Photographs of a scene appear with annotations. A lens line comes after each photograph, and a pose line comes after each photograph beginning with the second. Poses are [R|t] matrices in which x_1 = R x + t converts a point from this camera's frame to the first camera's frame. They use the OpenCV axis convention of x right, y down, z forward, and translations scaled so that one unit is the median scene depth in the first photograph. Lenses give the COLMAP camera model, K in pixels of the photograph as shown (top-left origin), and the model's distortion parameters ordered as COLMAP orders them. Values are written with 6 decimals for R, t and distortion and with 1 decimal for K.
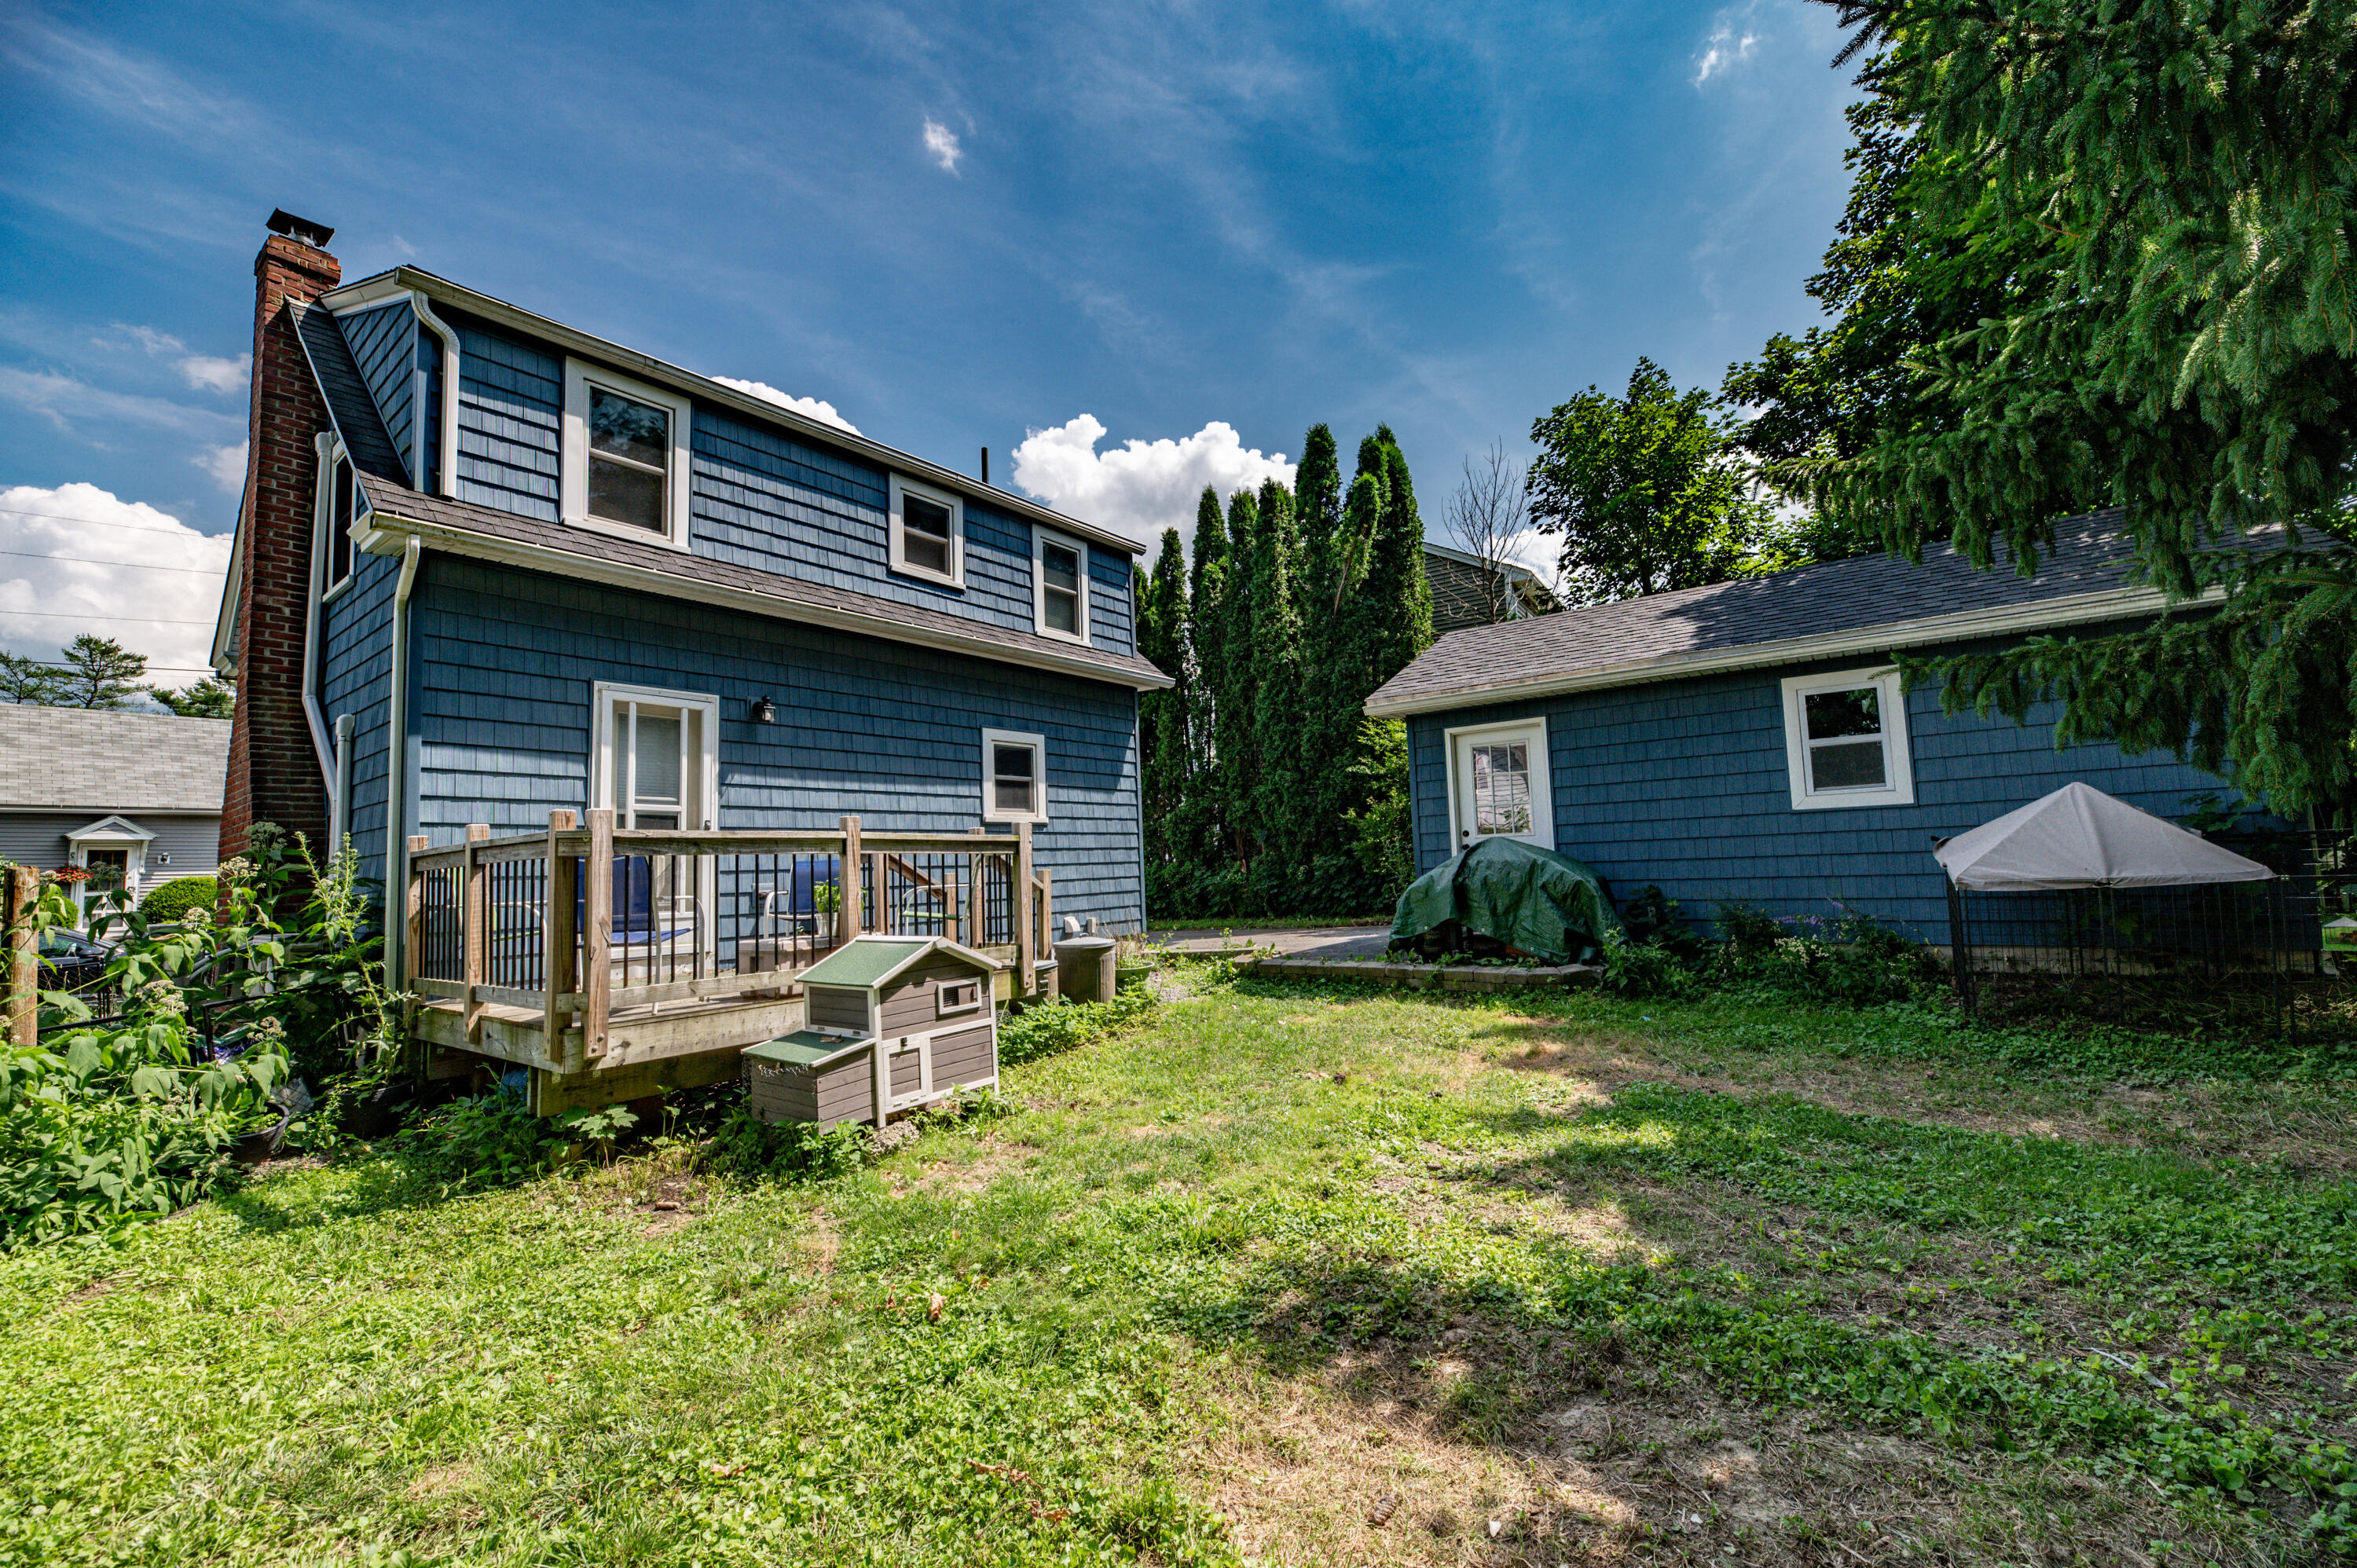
lens RADIAL K [[952.9, 0, 1178.5], [0, 952.9, 784.0], [0, 0, 1]] dist [-0.000022, 0.000174]
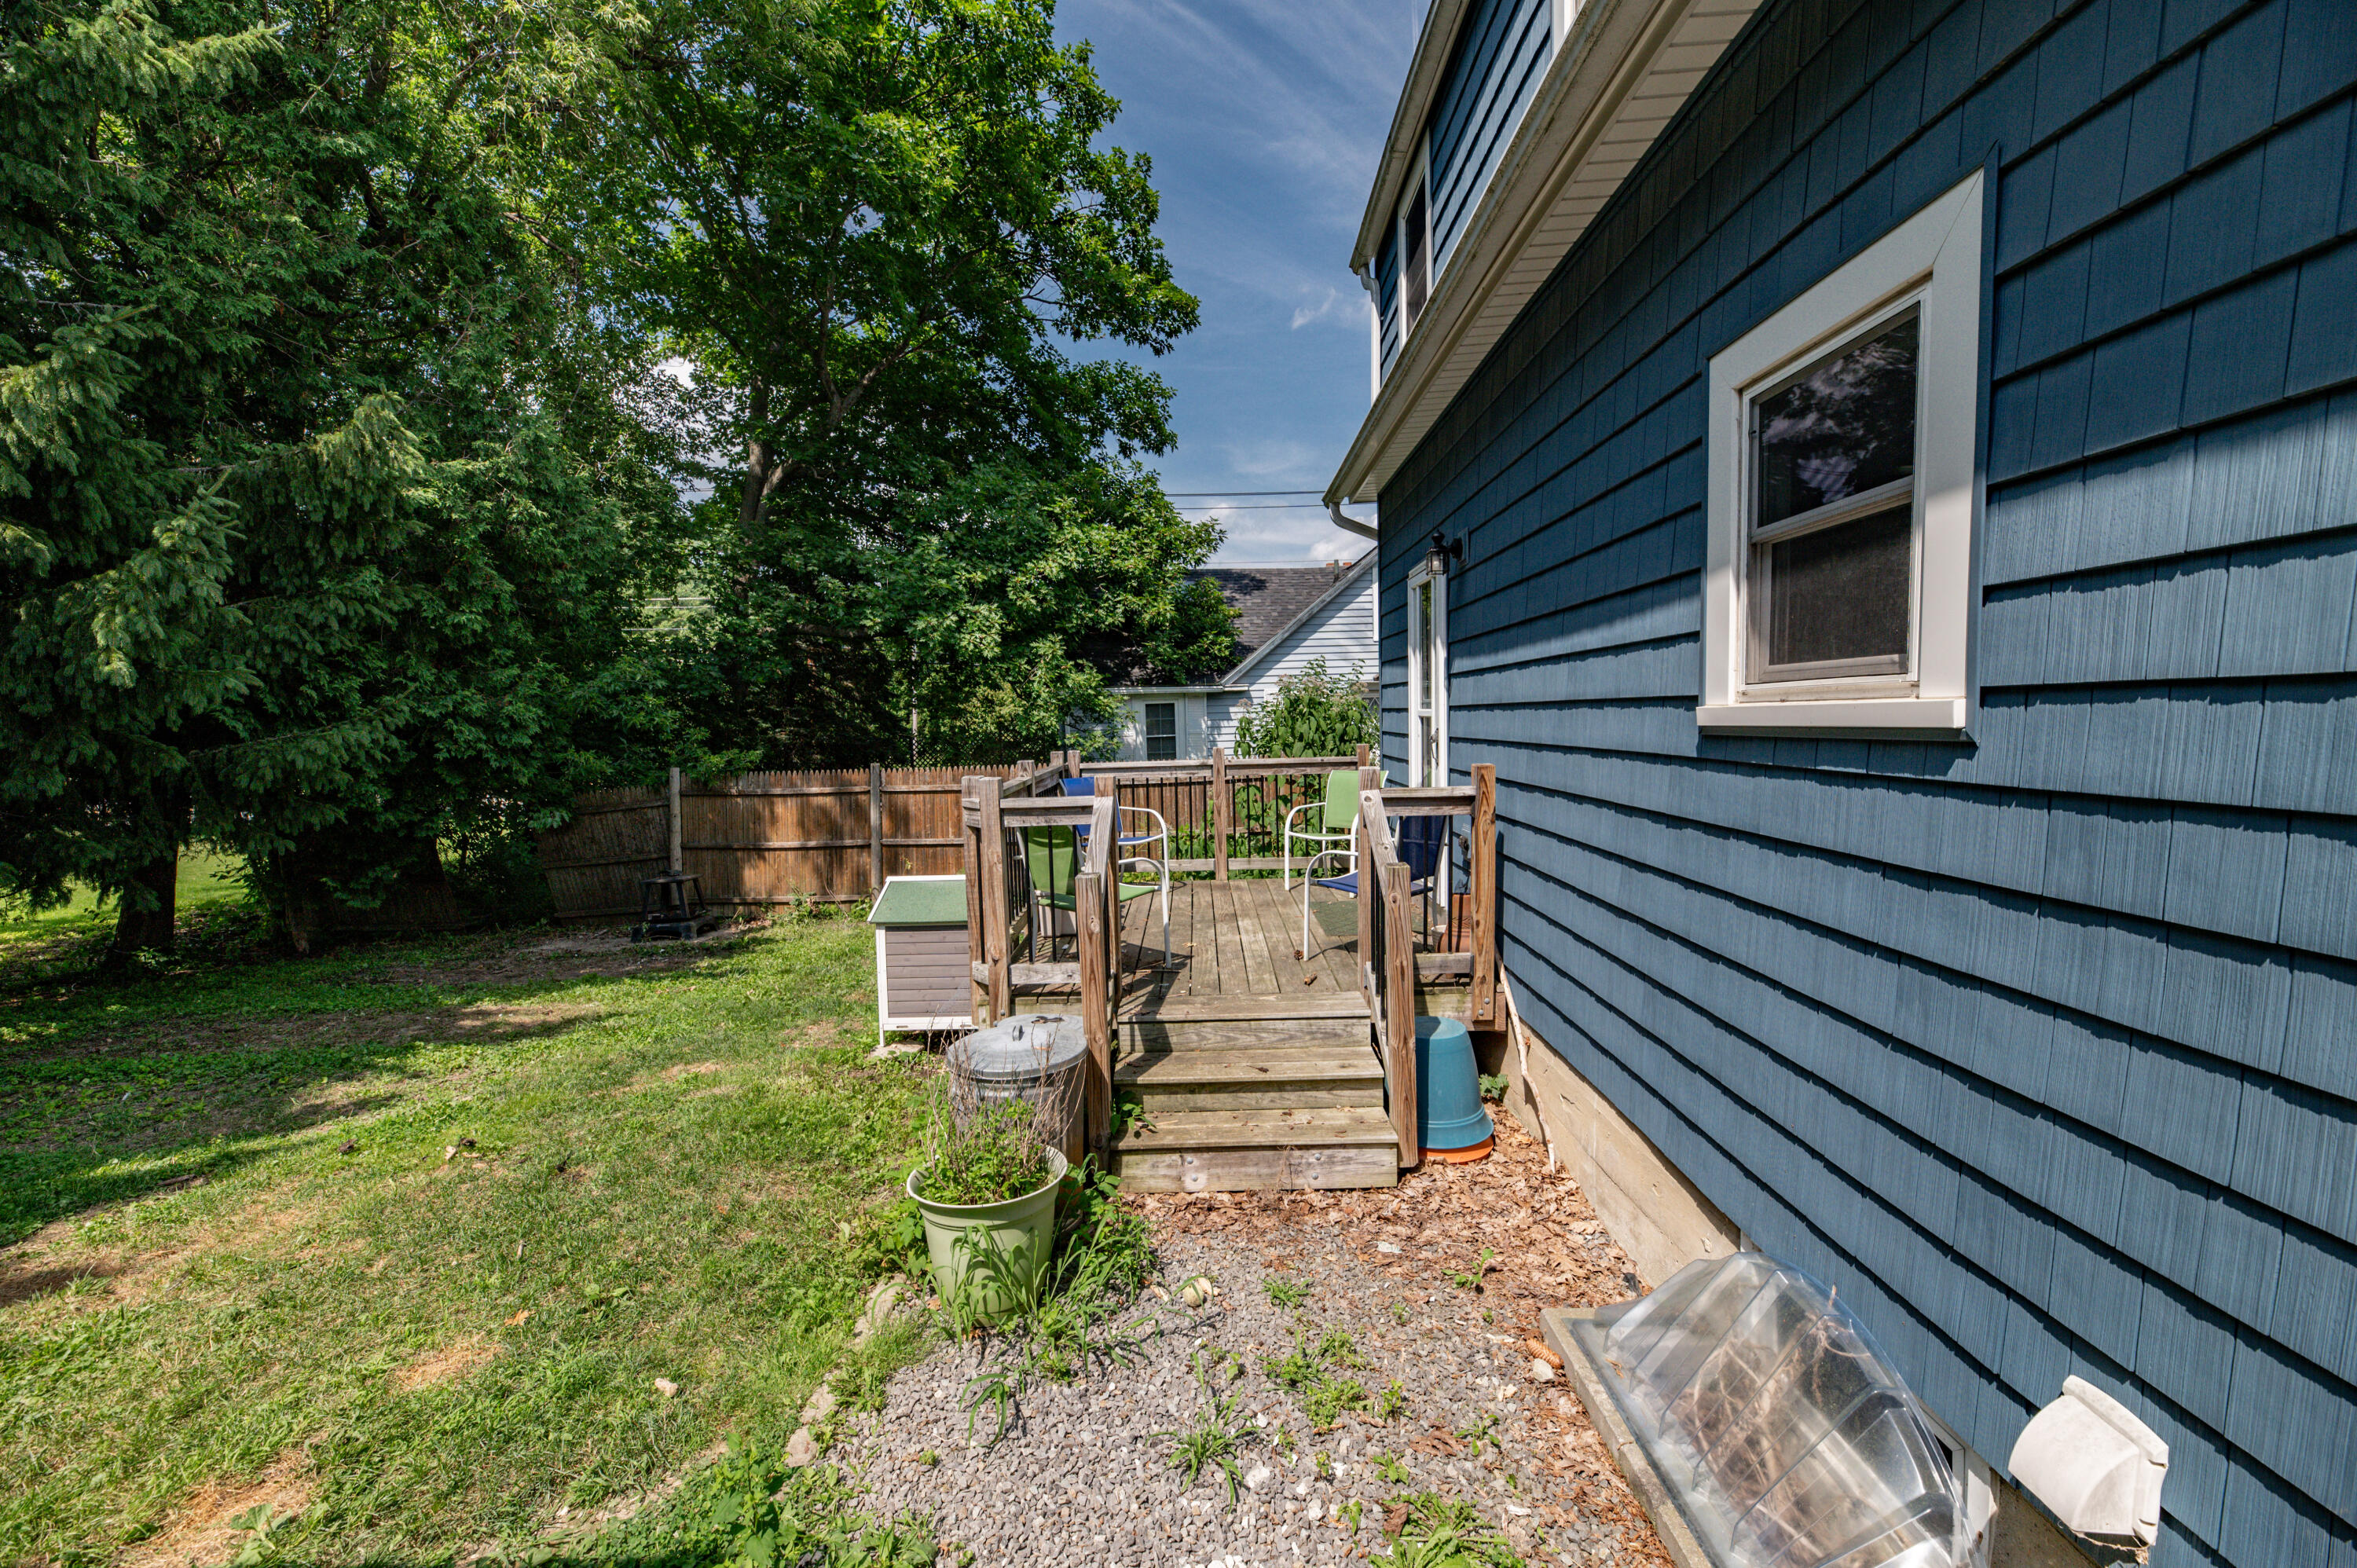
lens RADIAL K [[952.9, 0, 1178.5], [0, 952.9, 784.0], [0, 0, 1]] dist [-0.000022, 0.000174]
pose [[-0.800812, 0.093624, -0.591553, 0.073949], [0.104338, 0.994411, 0.016135, 0.034226], [0.589757, -0.048800, -0.806105, 1.077767]]
